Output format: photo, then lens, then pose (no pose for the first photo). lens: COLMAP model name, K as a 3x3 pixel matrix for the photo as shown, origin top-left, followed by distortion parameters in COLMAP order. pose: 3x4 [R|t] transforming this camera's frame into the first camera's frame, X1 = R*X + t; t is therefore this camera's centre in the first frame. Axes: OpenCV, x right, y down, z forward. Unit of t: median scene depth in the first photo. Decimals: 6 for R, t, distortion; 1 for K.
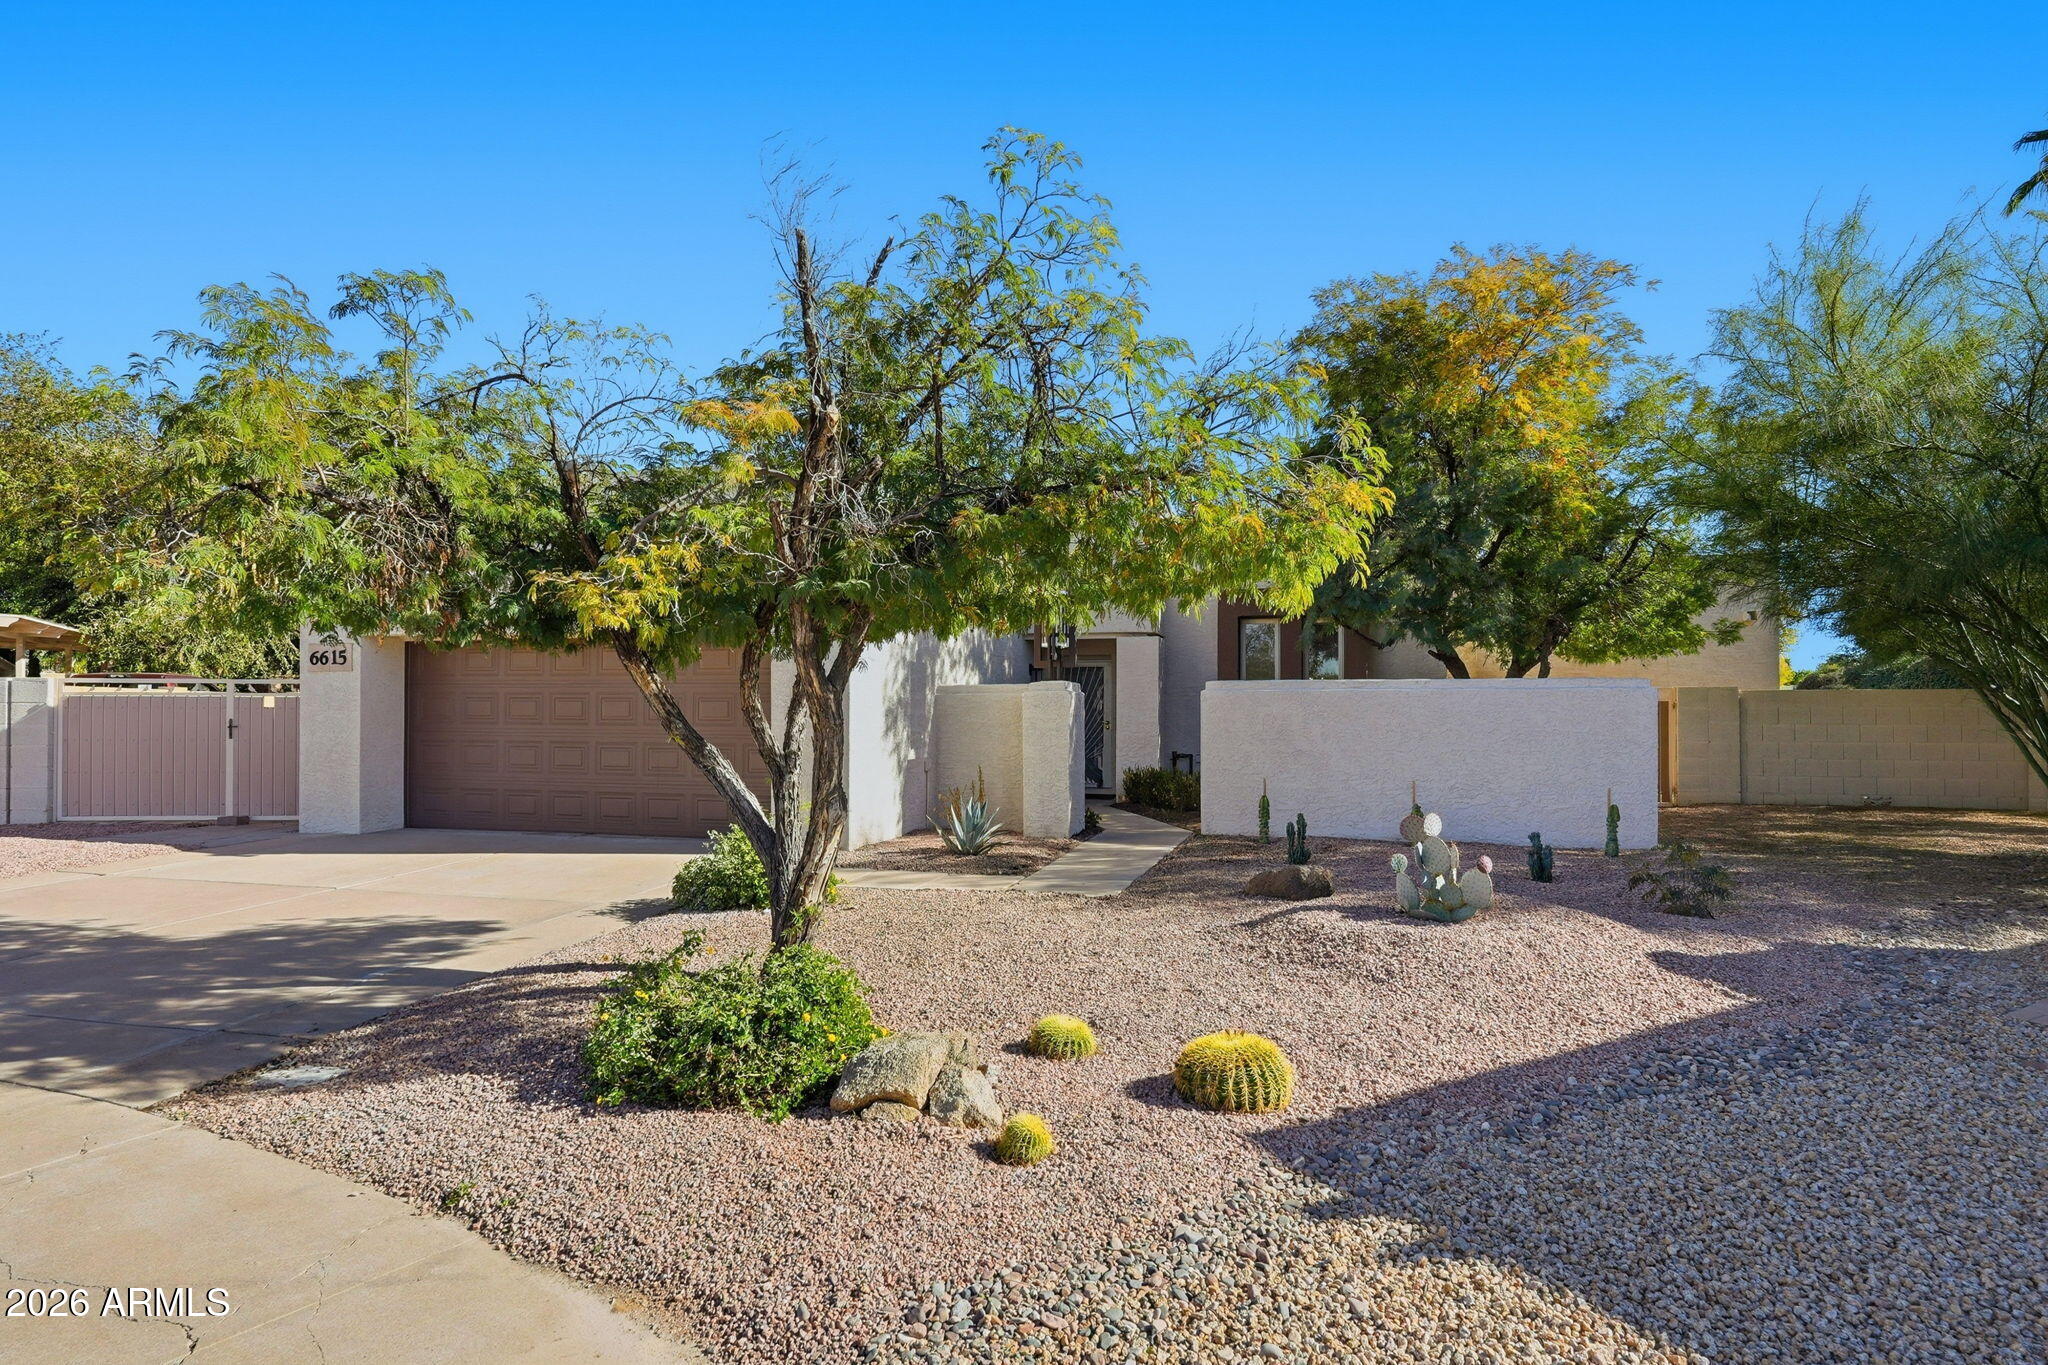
lens RADIAL K [[1122.5, 0, 1044.5], [0, 1122.5, 657.4], [0, 0, 1]] dist [-0.004612, -0.000216]
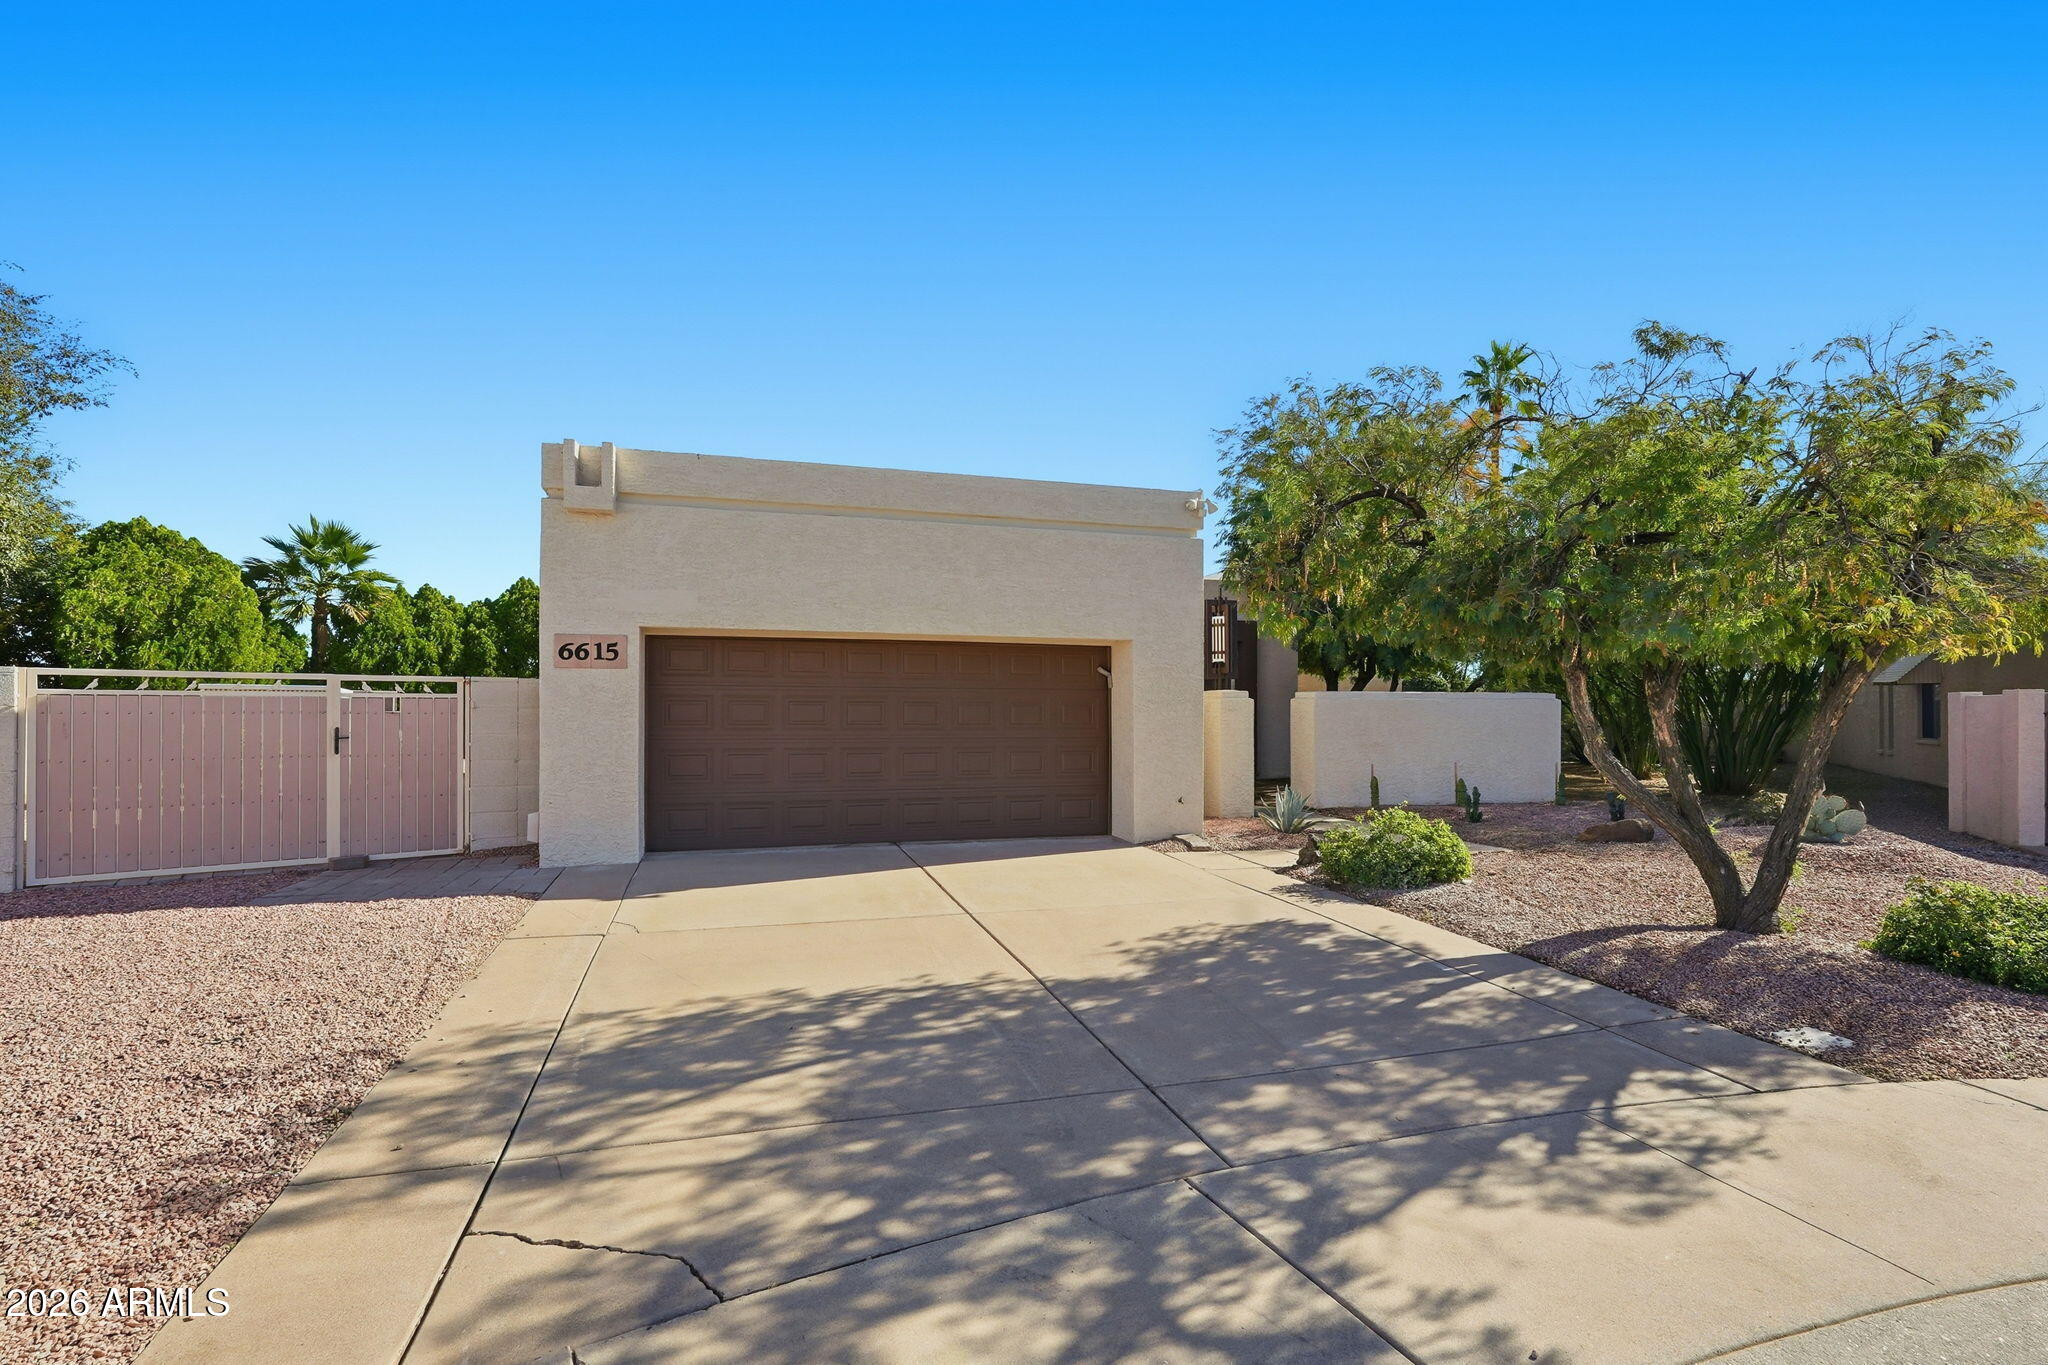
lens RADIAL K [[951.0, 0, 1025.8], [0, 951.0, 664.2], [0, 0, 1]] dist [-0.007009, 0.000892]
pose [[0.851178, 0.025683, 0.524248, -0.692252], [-0.023250, 0.999667, -0.011225, 0.009406], [-0.524362, -0.002634, 0.851492, 0.226065]]
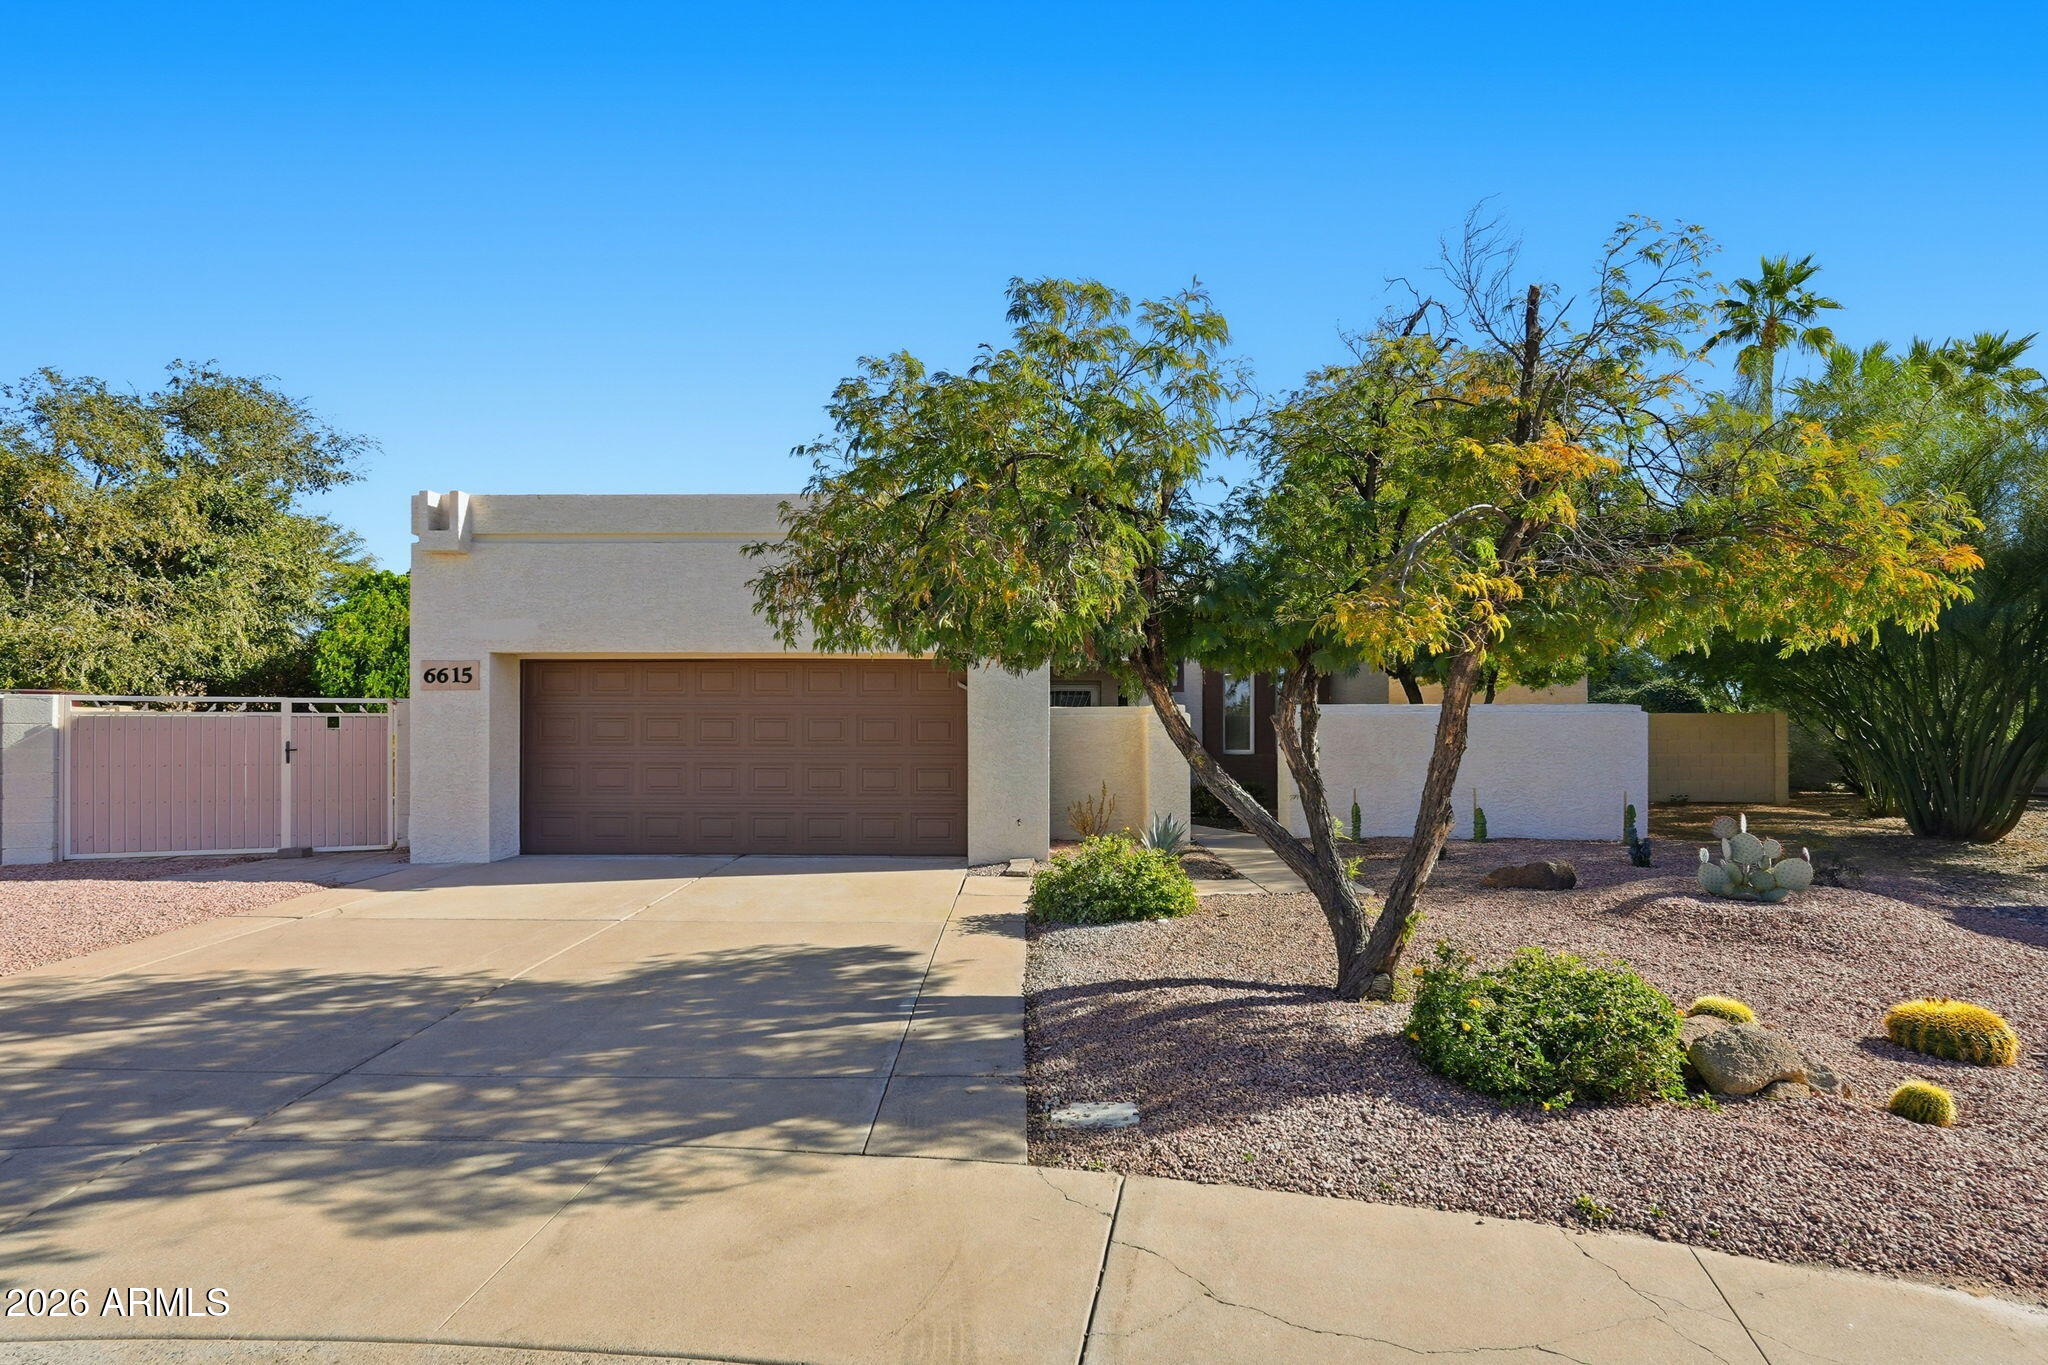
lens RADIAL K [[999.8, 0, 1024.0], [0, 999.8, 682.5], [0, 0, 1]] dist [-0.012878, 0.009273]
pose [[0.971246, 0.009674, 0.237882, -0.349571], [-0.009540, 0.999953, -0.001715, 0.002864], [-0.237887, -0.000604, 0.971293, 0.070907]]
